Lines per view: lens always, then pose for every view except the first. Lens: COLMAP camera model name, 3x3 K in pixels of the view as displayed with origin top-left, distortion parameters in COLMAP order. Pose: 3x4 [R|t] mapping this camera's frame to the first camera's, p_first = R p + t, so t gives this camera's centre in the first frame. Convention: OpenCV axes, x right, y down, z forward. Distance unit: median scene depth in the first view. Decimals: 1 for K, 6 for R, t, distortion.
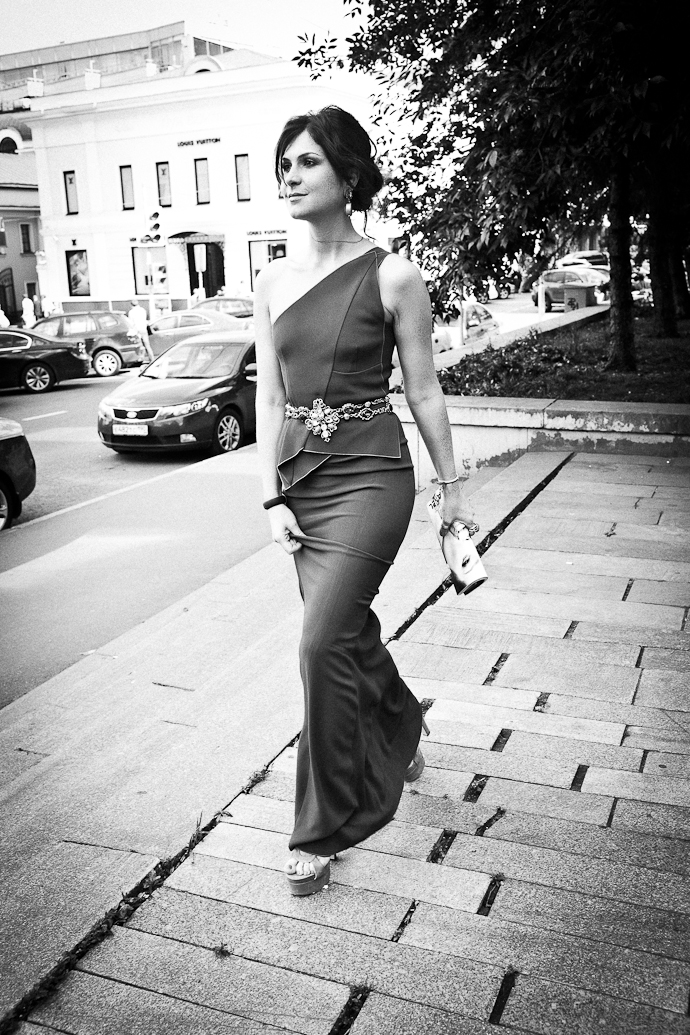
lens RADIAL K [[1002.5, 0, 345.0], [0, 1002.5, 517.5], [0, 0, 1]] dist [-0.009541, -0.005323]
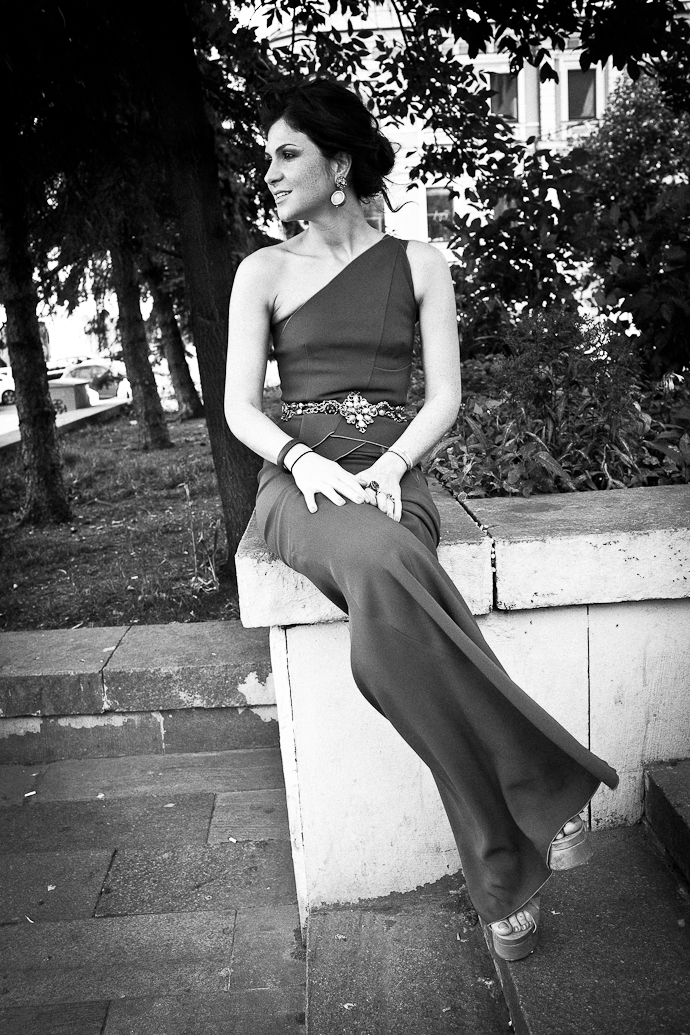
lens RADIAL K [[1002.5, 0, 345.0], [0, 1002.5, 517.5], [0, 0, 1]] dist [-0.009541, -0.005323]
pose [[0.913456, -0.089503, 0.396972, 0.150865], [0.123096, 0.990585, -0.059910, -0.068881], [-0.387872, 0.103591, 0.915873, 0.273930]]
